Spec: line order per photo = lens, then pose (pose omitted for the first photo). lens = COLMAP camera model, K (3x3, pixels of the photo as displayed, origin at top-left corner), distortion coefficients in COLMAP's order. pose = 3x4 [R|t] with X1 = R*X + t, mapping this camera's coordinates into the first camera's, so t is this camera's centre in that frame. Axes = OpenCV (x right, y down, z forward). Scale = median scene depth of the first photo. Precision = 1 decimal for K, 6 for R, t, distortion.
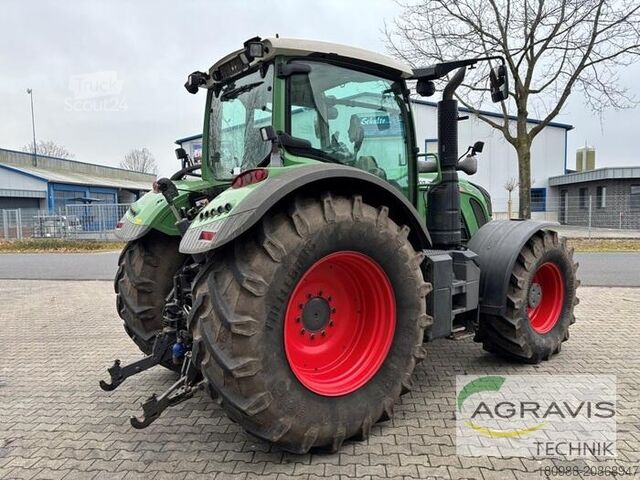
lens RADIAL K [[478.4, 0, 323.0], [0, 478.4, 240.3], [0, 0, 1]] dist [0.053704, -0.051863]
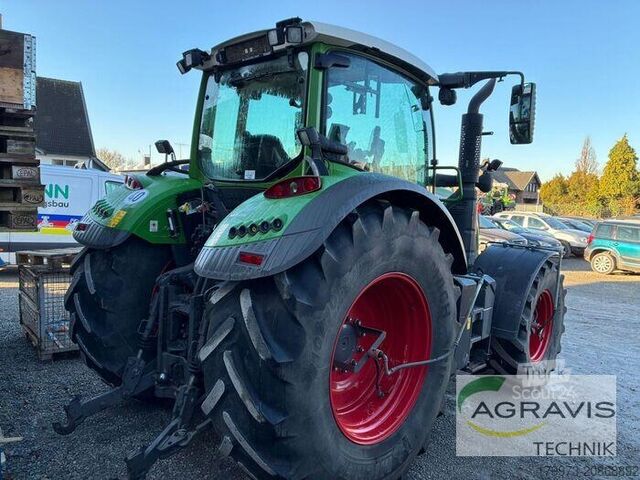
lens RADIAL K [[478.4, 0, 322.6], [0, 478.4, 233.9], [0, 0, 1]] dist [0.053704, -0.051863]
pose [[0.981708, 0.048895, 0.184005, -0.188079], [-0.048395, 0.998802, -0.007212, -0.035031], [-0.184137, -0.001825, 0.982899, 0.138502]]
